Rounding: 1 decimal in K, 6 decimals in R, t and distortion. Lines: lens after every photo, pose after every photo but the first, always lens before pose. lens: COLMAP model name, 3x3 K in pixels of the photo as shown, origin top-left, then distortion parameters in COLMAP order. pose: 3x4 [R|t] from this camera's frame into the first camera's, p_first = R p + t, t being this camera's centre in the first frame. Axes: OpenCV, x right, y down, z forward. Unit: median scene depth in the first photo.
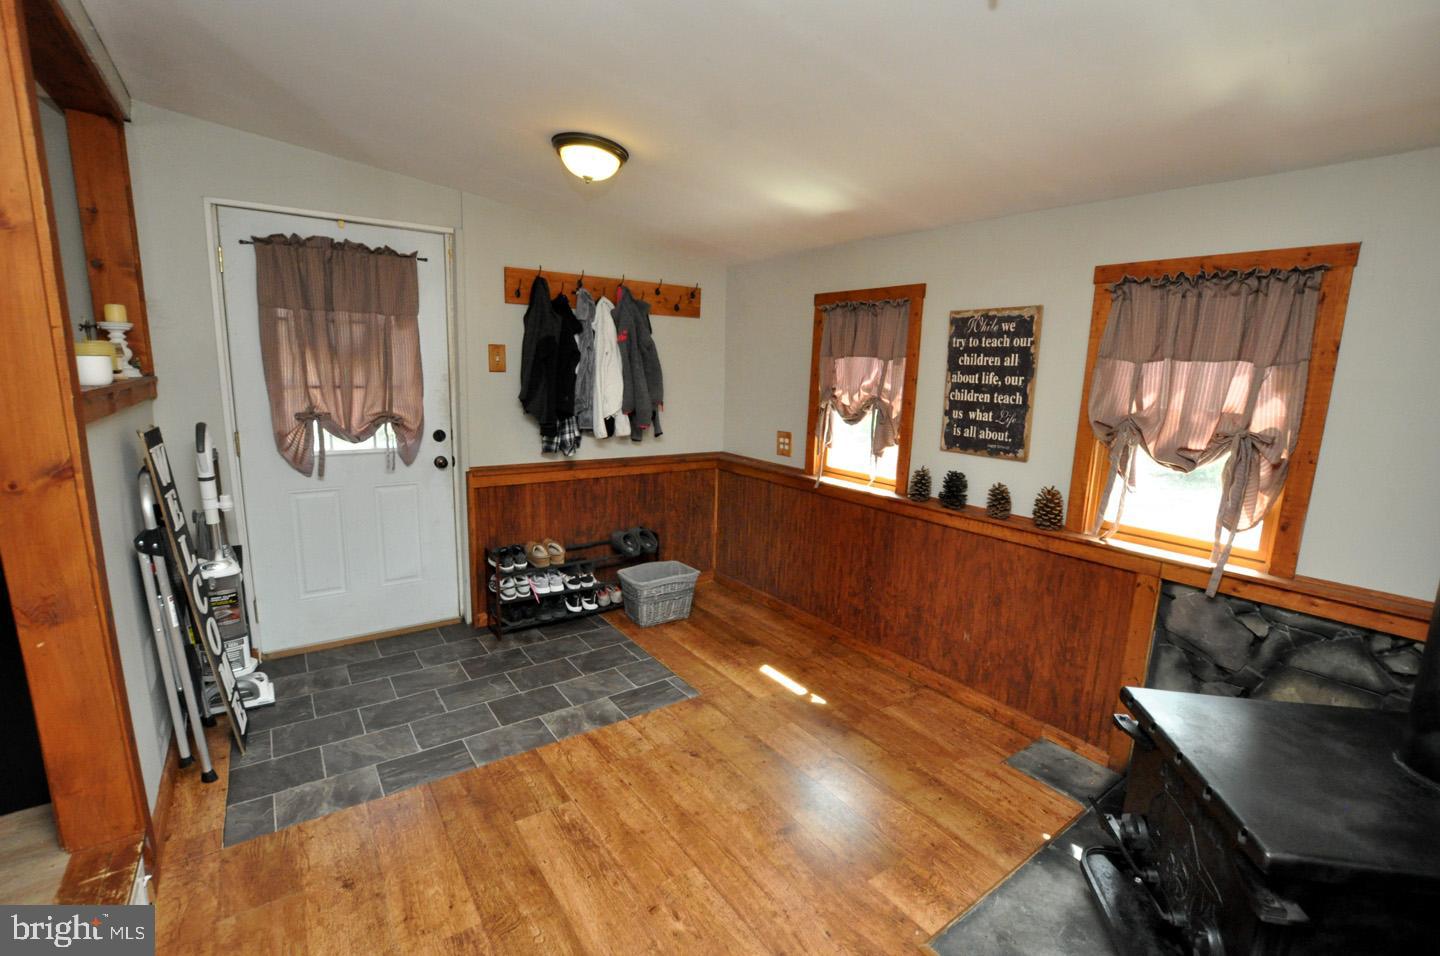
lens RADIAL K [[630.1, 0, 726.0], [0, 630.1, 483.6], [0, 0, 1]] dist [-0.044251, 0.008703]
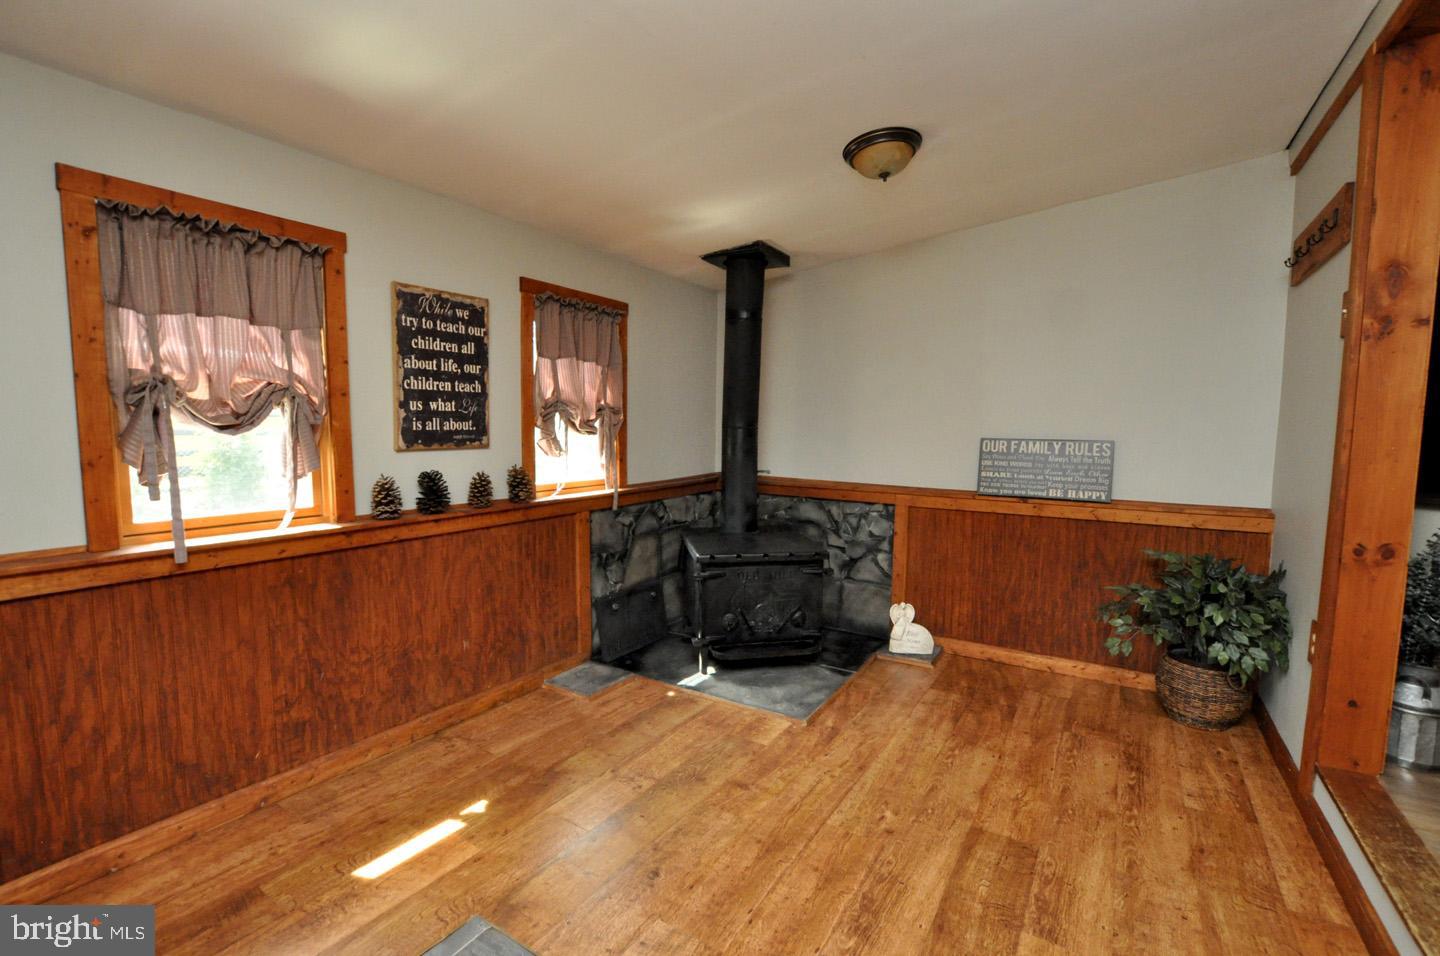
lens RADIAL K [[631.1, 0, 721.9], [0, 631.1, 481.7], [0, 0, 1]] dist [-0.033178, 0.004592]
pose [[-0.366175, -0.121385, 0.922595, -0.613084], [0.141831, 0.972591, 0.184255, -0.112957], [-0.919674, 0.198323, -0.338923, 0.968445]]
